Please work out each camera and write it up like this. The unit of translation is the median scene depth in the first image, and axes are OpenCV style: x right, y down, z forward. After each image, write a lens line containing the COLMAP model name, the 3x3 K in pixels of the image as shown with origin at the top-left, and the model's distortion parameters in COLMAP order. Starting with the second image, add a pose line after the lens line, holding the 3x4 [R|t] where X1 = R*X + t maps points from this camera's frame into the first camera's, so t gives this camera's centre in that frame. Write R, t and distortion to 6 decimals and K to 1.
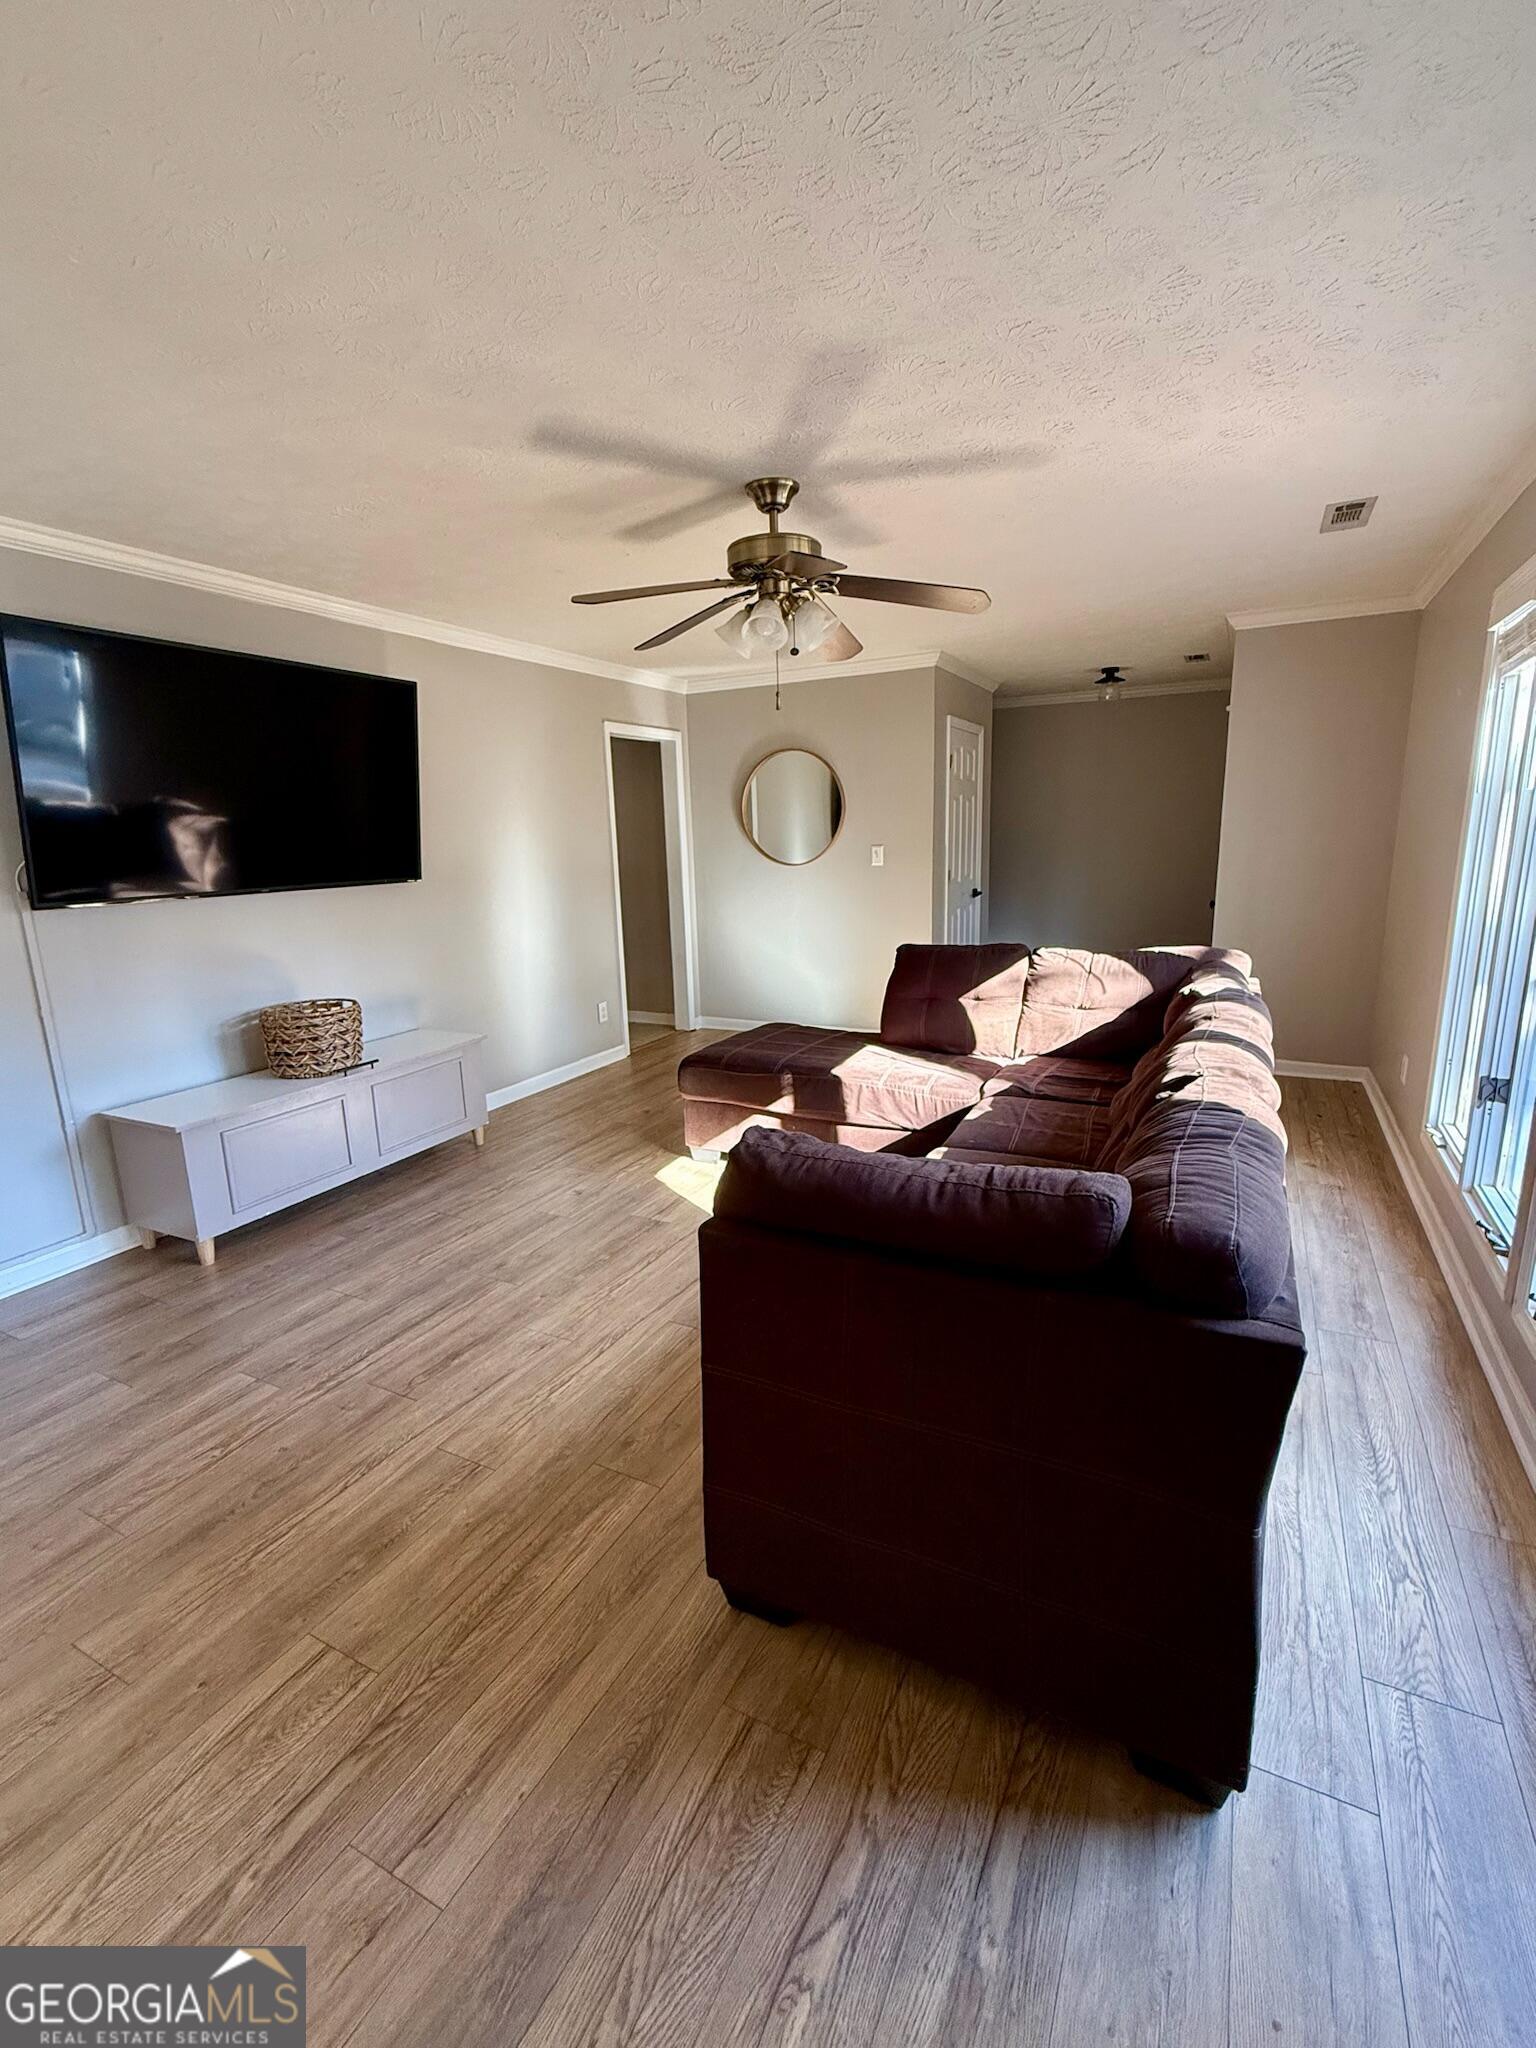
lens RADIAL K [[905.3, 0, 763.7], [0, 905.3, 1031.5], [0, 0, 1]] dist [0.000963, 0.000071]
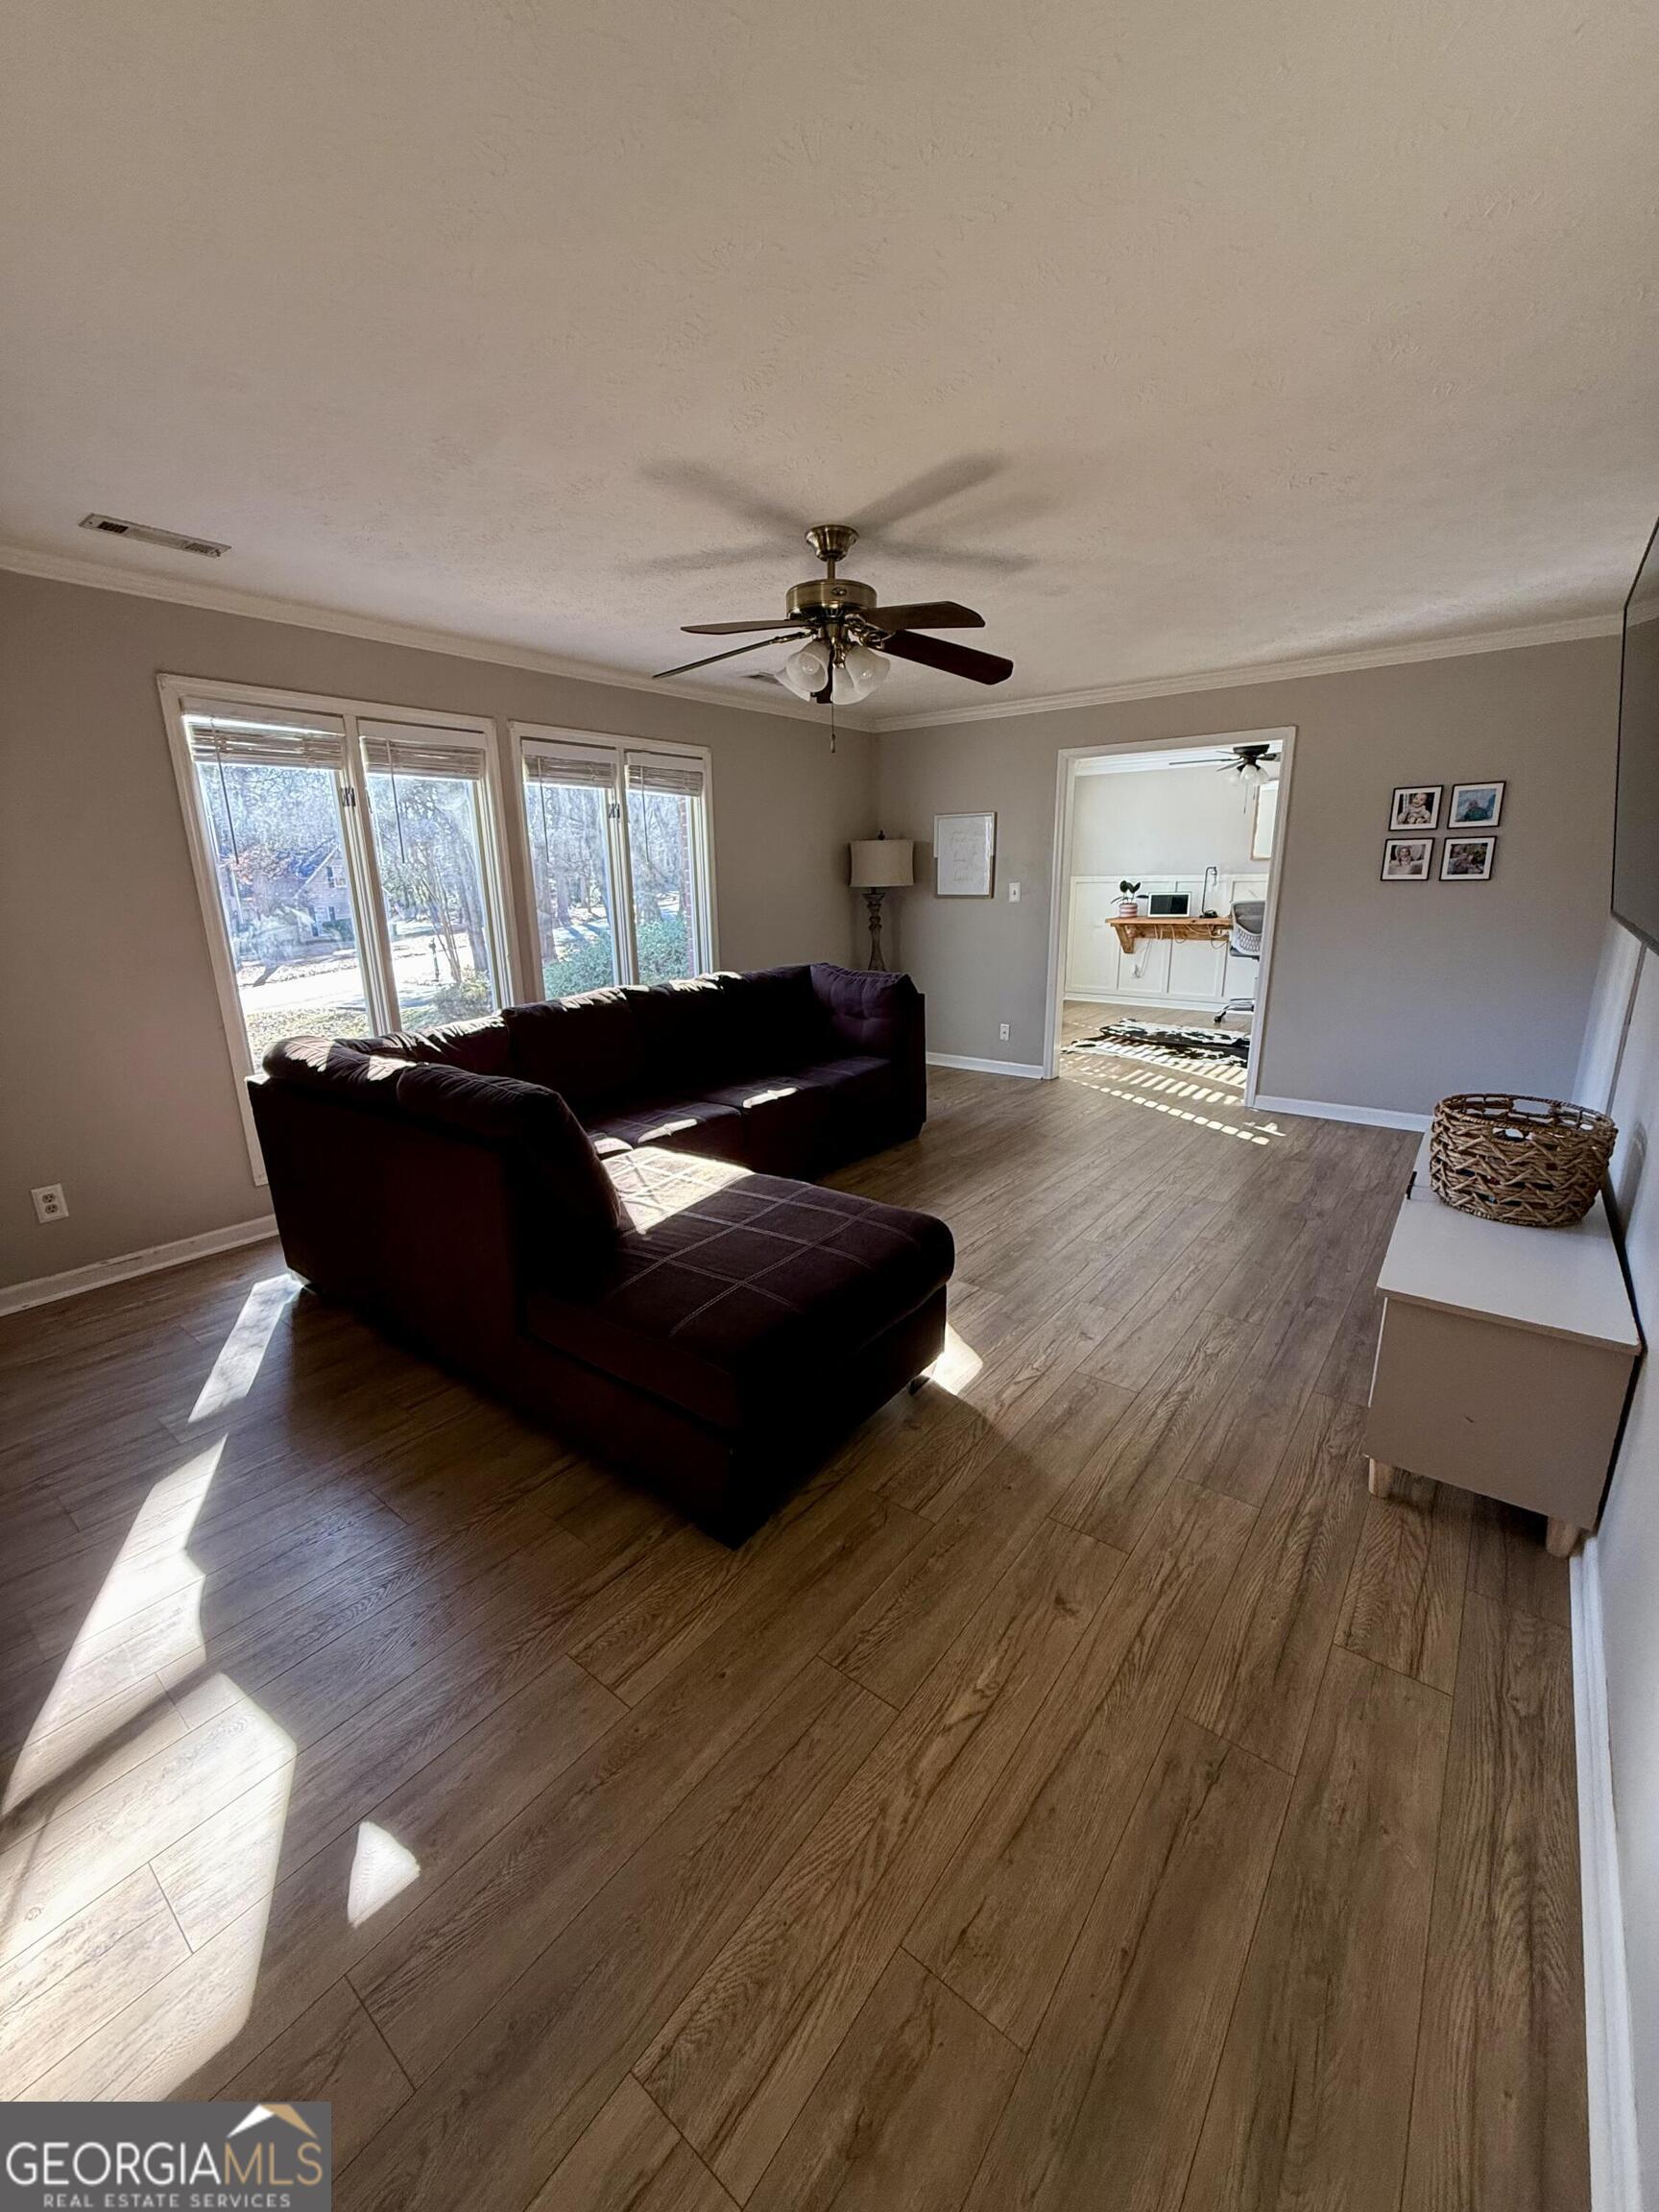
lens RADIAL K [[879.8, 0, 822.5], [0, 879.8, 1098.5], [0, 0, 1]] dist [-0.000556, -0.000025]
pose [[-0.980839, -0.001162, 0.194817, -0.163224], [0.088625, 0.887863, 0.451491, -0.443287], [-0.173496, 0.460106, -0.870748, 1.984146]]
